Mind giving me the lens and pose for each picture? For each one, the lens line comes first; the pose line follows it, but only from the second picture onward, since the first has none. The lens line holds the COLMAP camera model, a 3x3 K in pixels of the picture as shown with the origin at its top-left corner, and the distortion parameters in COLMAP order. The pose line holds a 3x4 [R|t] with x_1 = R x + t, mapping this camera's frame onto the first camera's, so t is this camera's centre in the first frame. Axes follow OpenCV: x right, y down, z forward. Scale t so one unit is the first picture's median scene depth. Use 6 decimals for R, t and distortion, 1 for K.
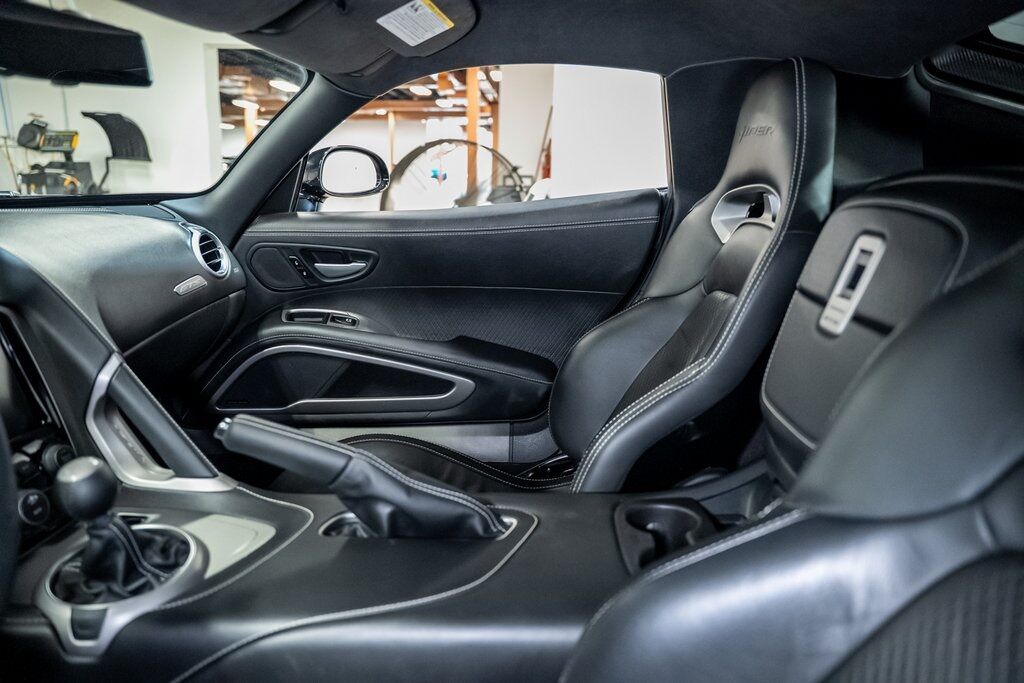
lens RADIAL K [[703.5, 0, 511.6], [0, 703.5, 342.5], [0, 0, 1]] dist [-0.126974, 0.047549]
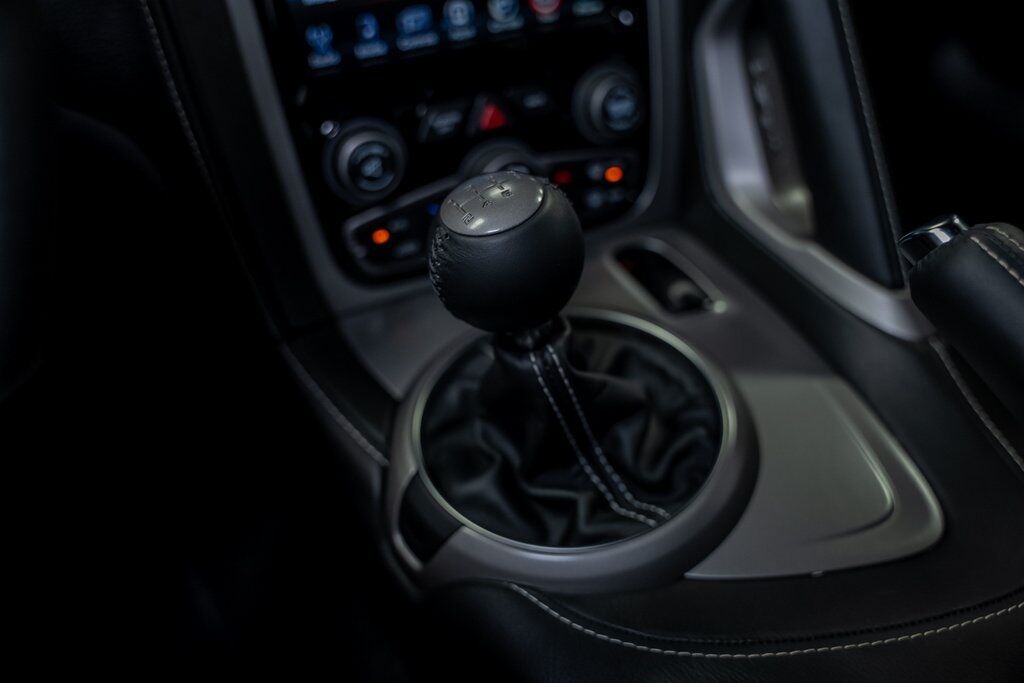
lens RADIAL K [[969.5, 0, 511.3], [0, 969.5, 349.5], [0, 0, 1]] dist [-0.032217, 0.000000]
pose [[0.536537, 0.523413, -0.661942, -0.113086], [-0.192833, 0.839696, 0.507667, -0.005413], [0.821550, -0.144738, 0.551459, 0.338843]]
